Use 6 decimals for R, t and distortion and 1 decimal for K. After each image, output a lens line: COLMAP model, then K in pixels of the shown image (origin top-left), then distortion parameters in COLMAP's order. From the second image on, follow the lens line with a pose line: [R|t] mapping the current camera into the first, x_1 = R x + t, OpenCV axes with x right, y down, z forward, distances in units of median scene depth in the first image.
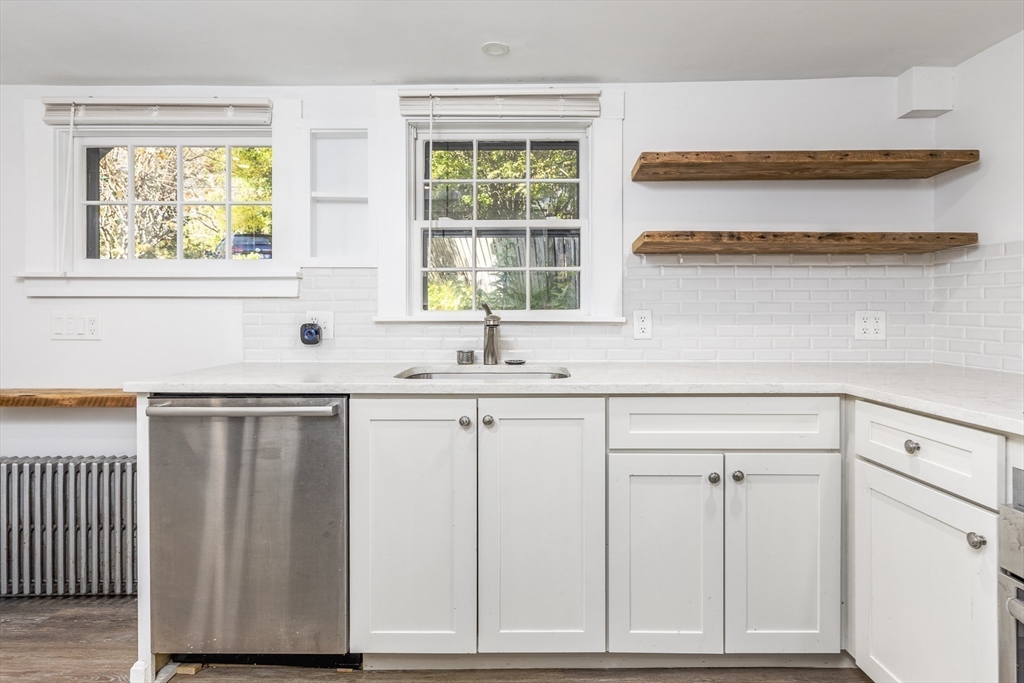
lens RADIAL K [[548.2, 0, 509.6], [0, 548.2, 311.0], [0, 0, 1]] dist [0.005974, -0.000312]
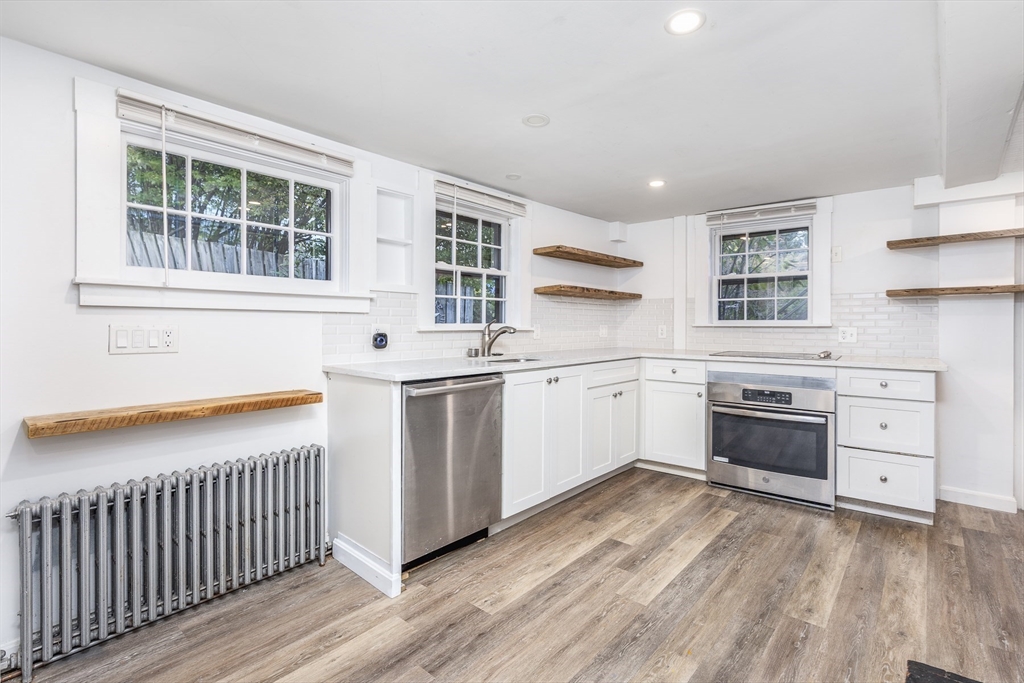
lens RADIAL K [[465.3, 0, 540.2], [0, 465.3, 325.7], [0, 0, 1]] dist [0.003993, 0.000427]
pose [[0.643228, 0.000458, 0.765674, -1.110240], [-0.003370, 0.999992, 0.002233, 0.001549], [-0.765667, -0.004016, 0.643225, -0.033112]]
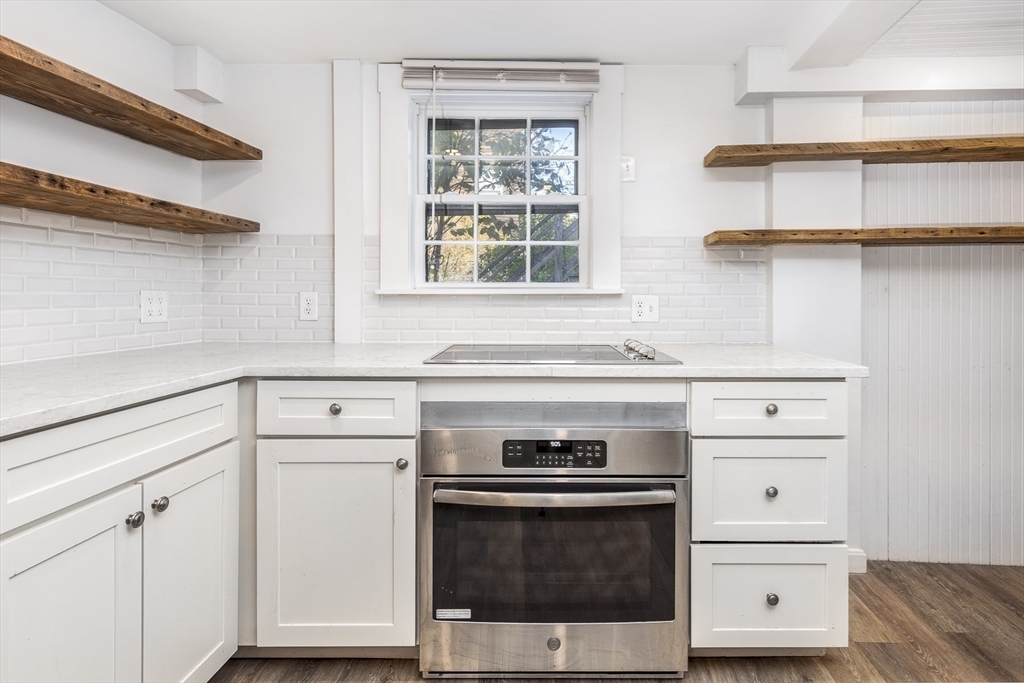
lens RADIAL K [[548.2, 0, 558.6], [0, 548.2, 297.8], [0, 0, 1]] dist [0.005974, -0.000312]
pose [[0.033265, -0.006389, 0.999426, -0.266690], [-0.001341, 0.999978, 0.006437, 0.005395], [-0.999446, -0.001554, 0.033255, 0.340921]]
